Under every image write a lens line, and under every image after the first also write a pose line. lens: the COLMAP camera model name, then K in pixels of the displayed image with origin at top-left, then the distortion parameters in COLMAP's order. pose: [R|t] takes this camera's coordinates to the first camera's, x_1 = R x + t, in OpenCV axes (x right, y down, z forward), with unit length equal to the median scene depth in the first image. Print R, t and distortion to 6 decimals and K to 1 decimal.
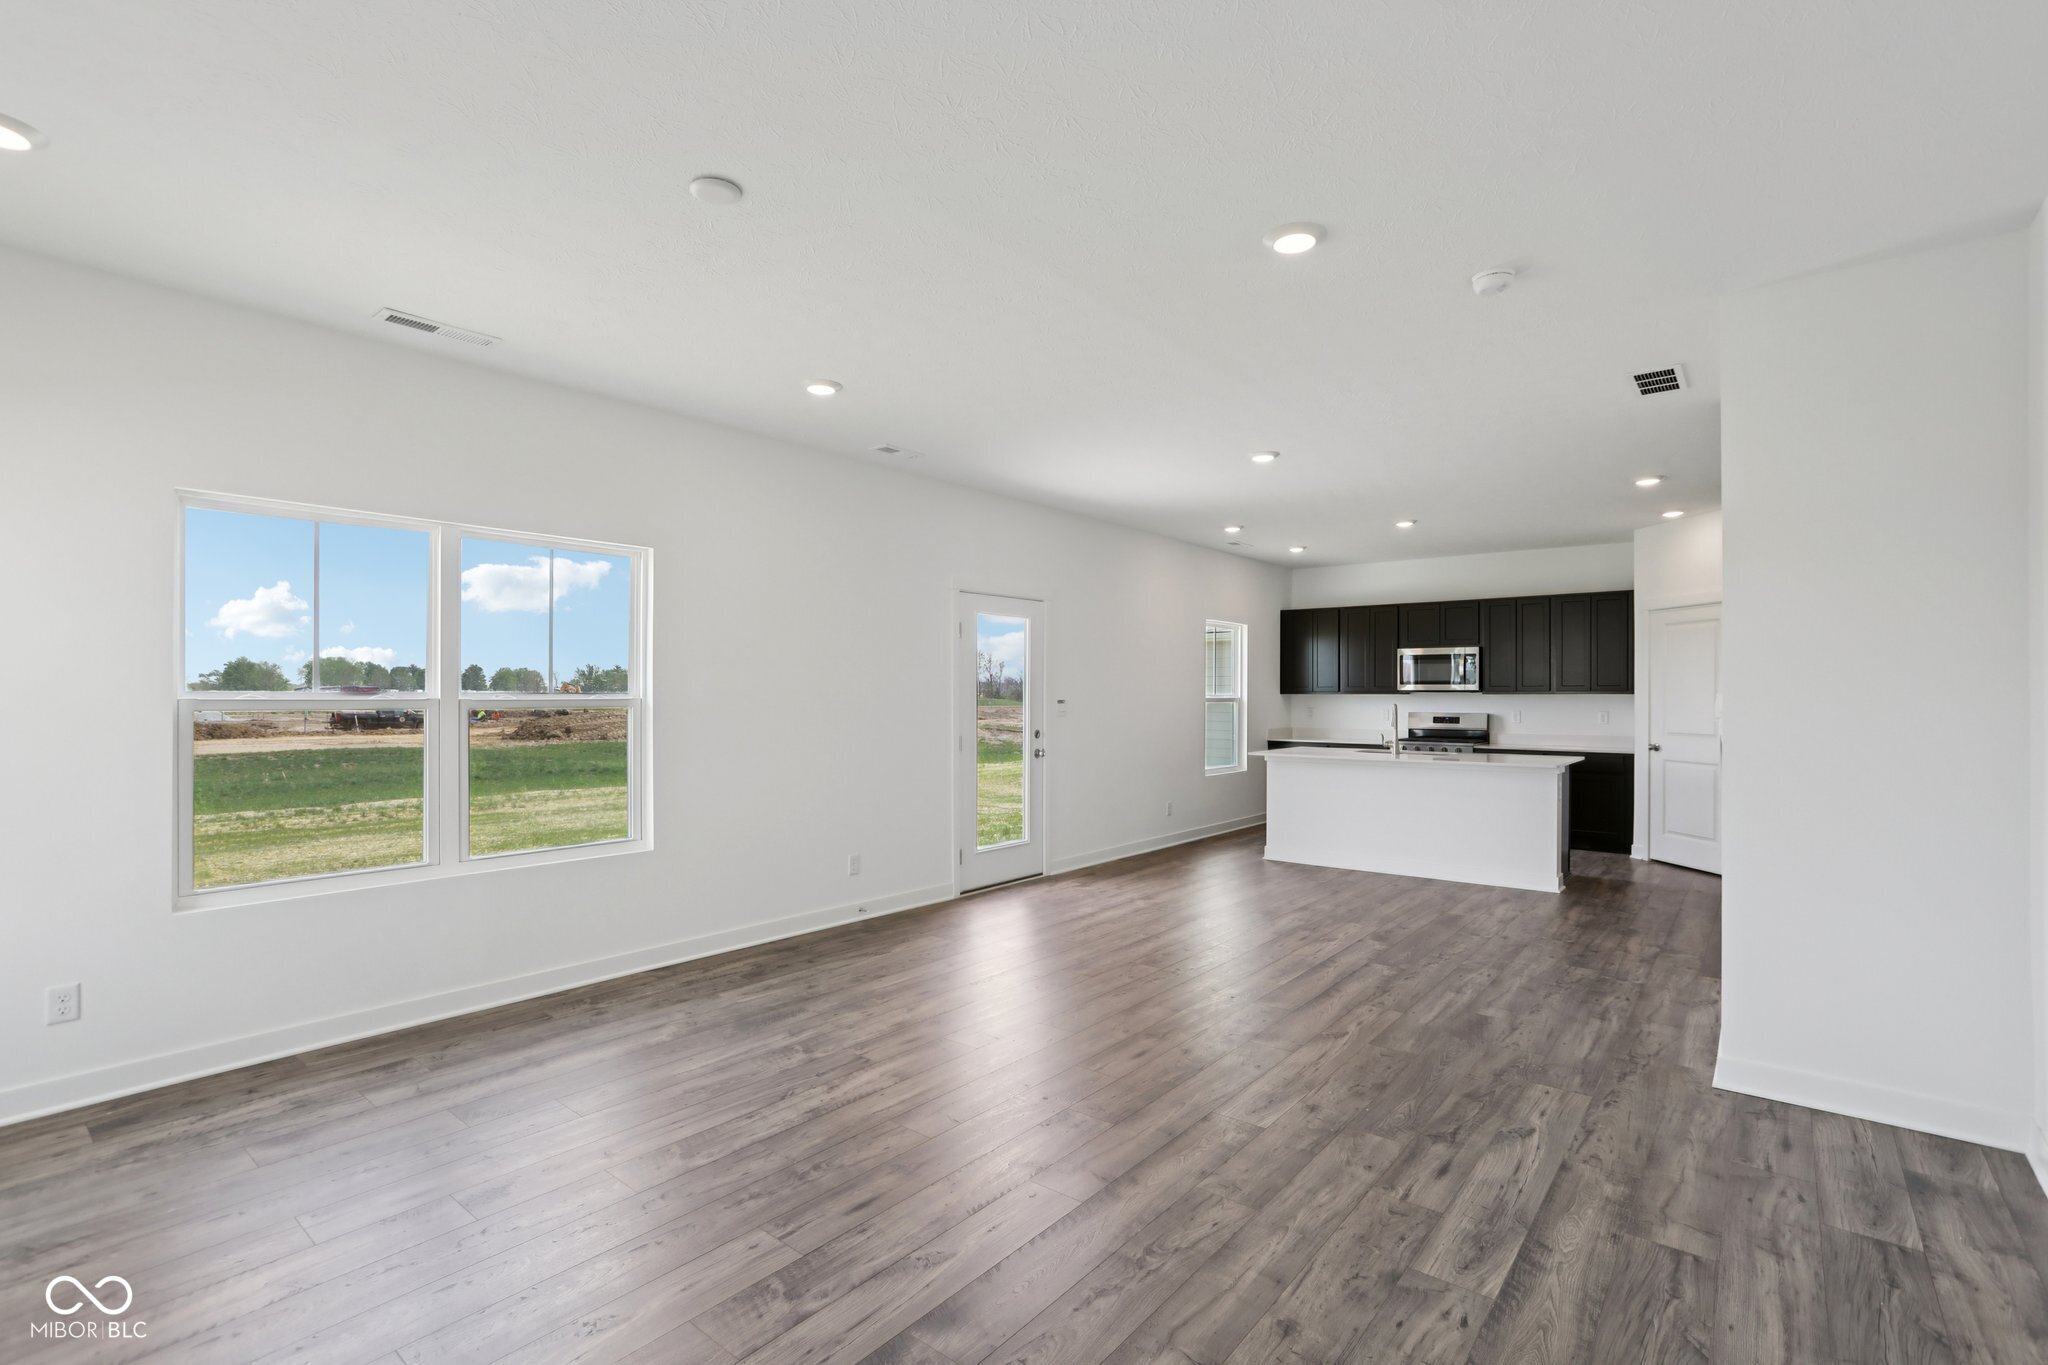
lens RADIAL K [[940.2, 0, 1015.1], [0, 940.2, 707.0], [0, 0, 1]] dist [-0.044173, 0.023625]
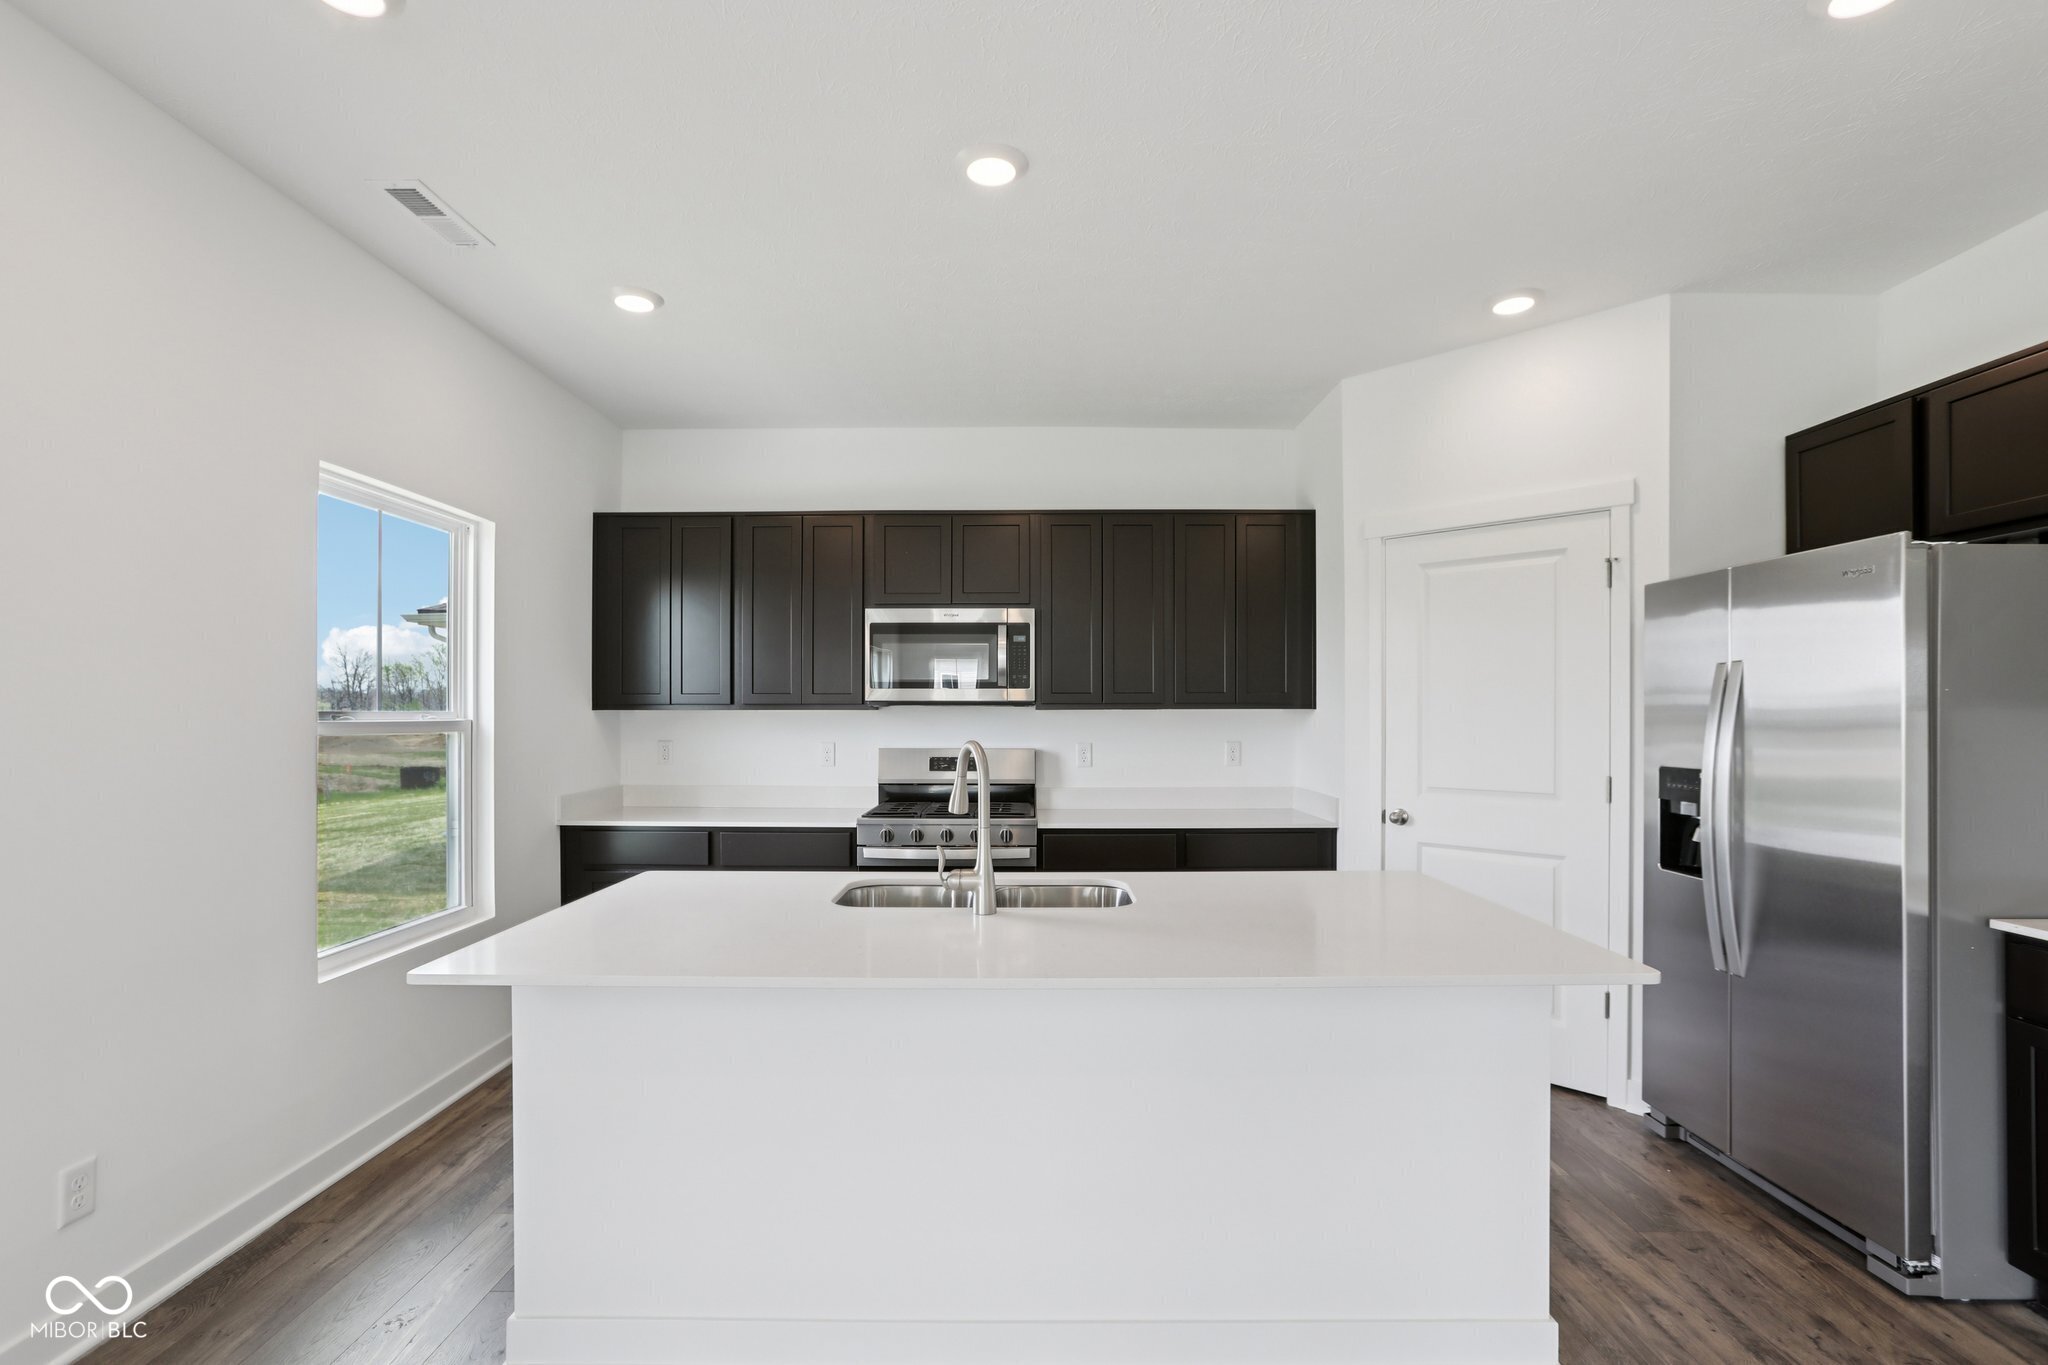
lens RADIAL K [[940.2, 0, 1015.1], [0, 940.2, 707.0], [0, 0, 1]] dist [-0.044173, 0.023625]
pose [[0.781915, 0.001943, 0.623383, 0.428620], [0.009545, 0.999841, -0.015089, -0.017397], [-0.623312, 0.017749, 0.781771, 1.394831]]
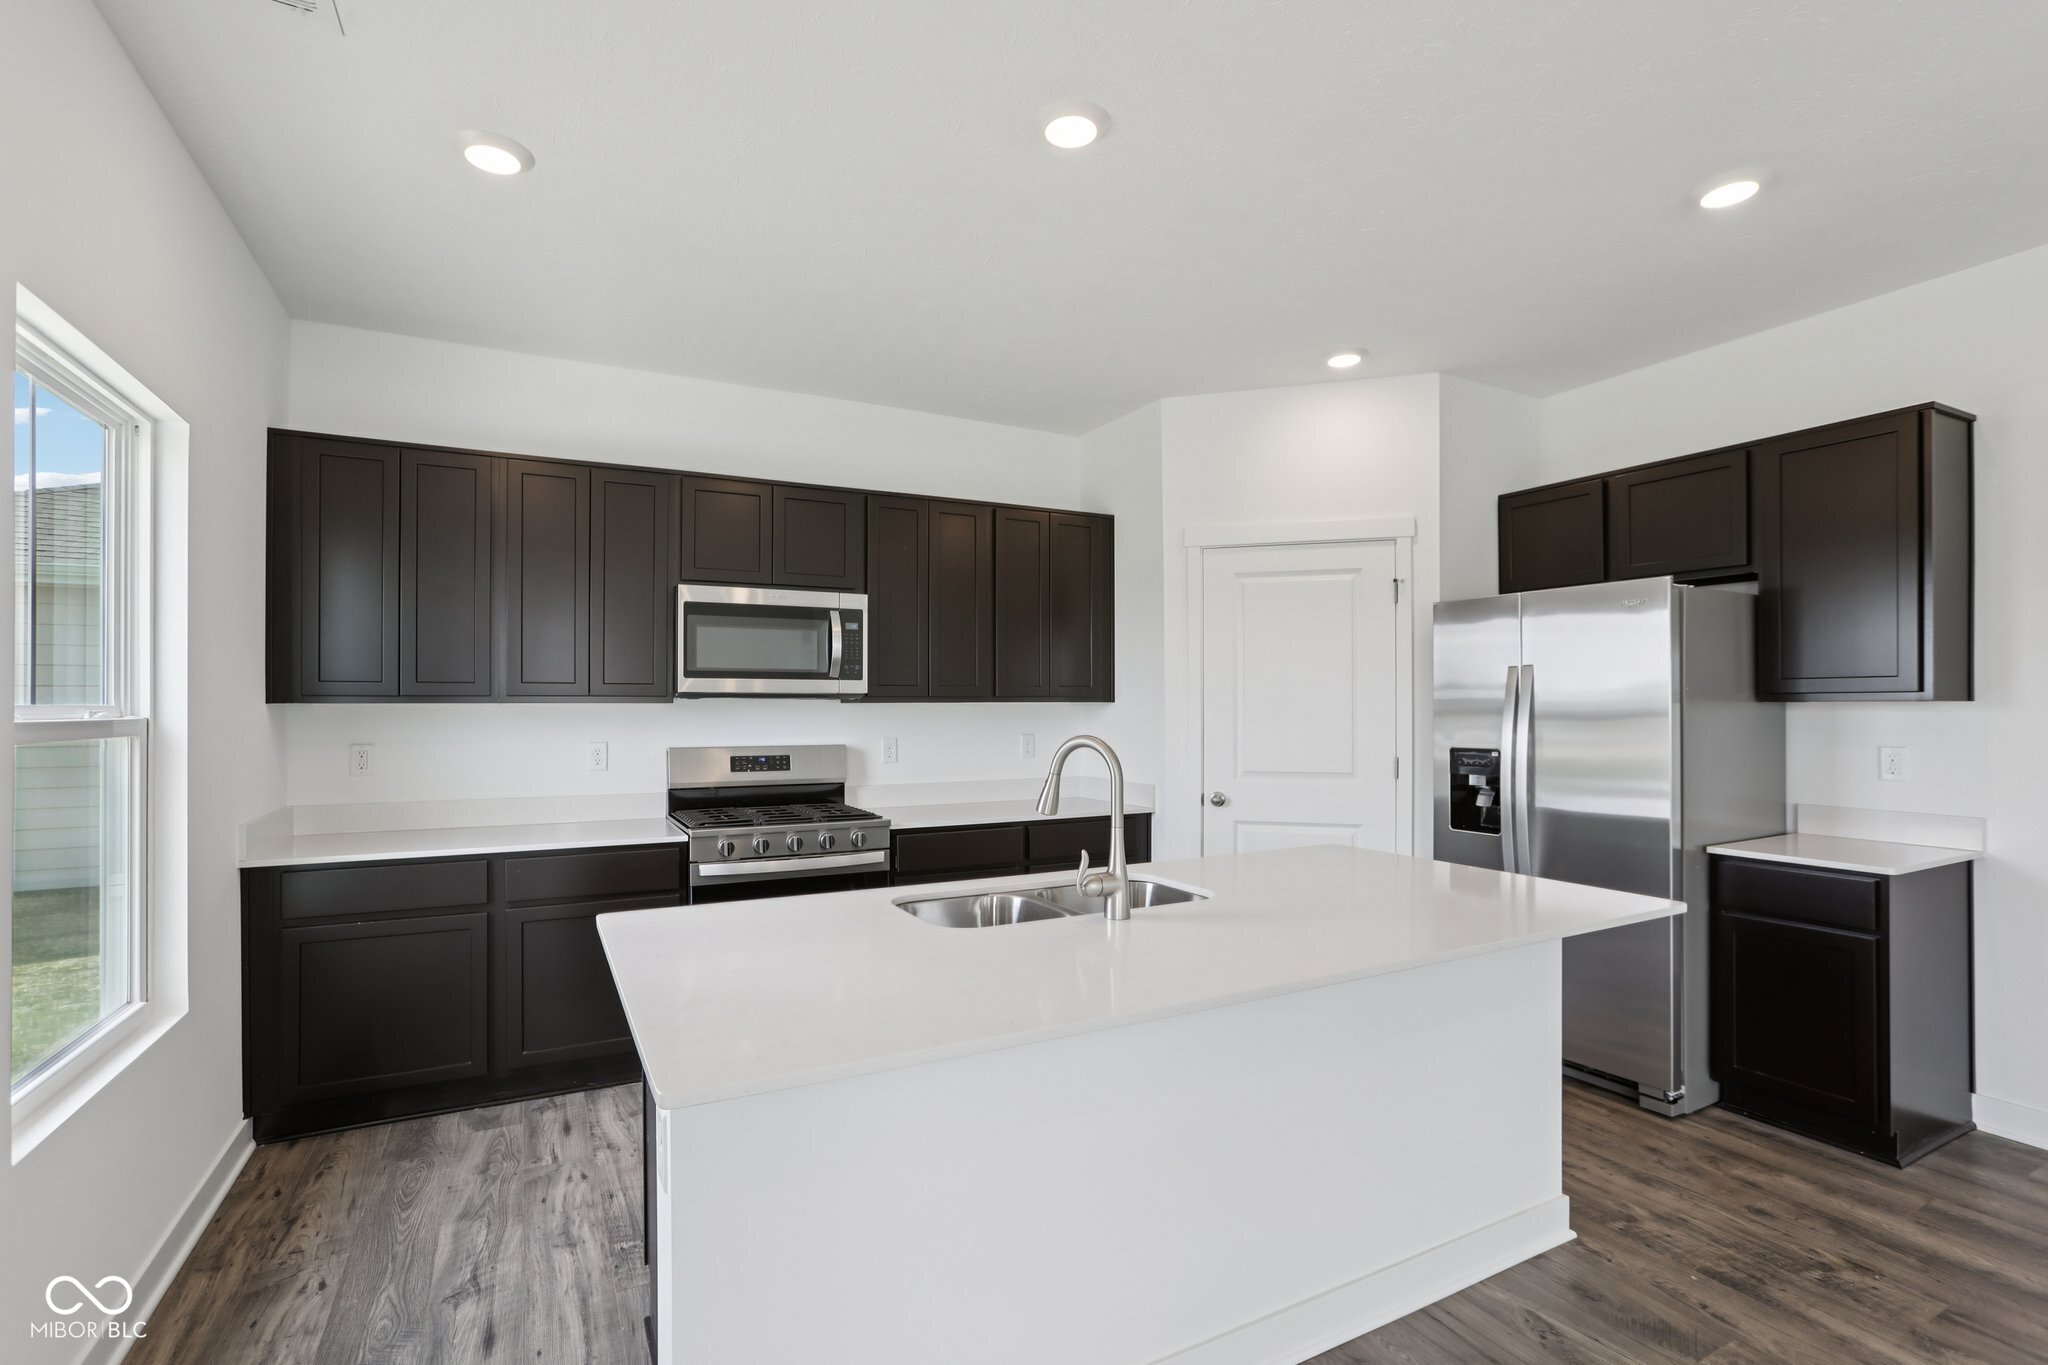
lens RADIAL K [[938.1, 0, 1007.9], [0, 938.1, 702.5], [0, 0, 1]] dist [-0.036780, 0.017019]
pose [[0.399228, 0.000726, 0.916851, 0.265614], [0.014286, 0.999873, -0.007013, -0.021470], [-0.916740, 0.015897, 0.399168, 1.675567]]
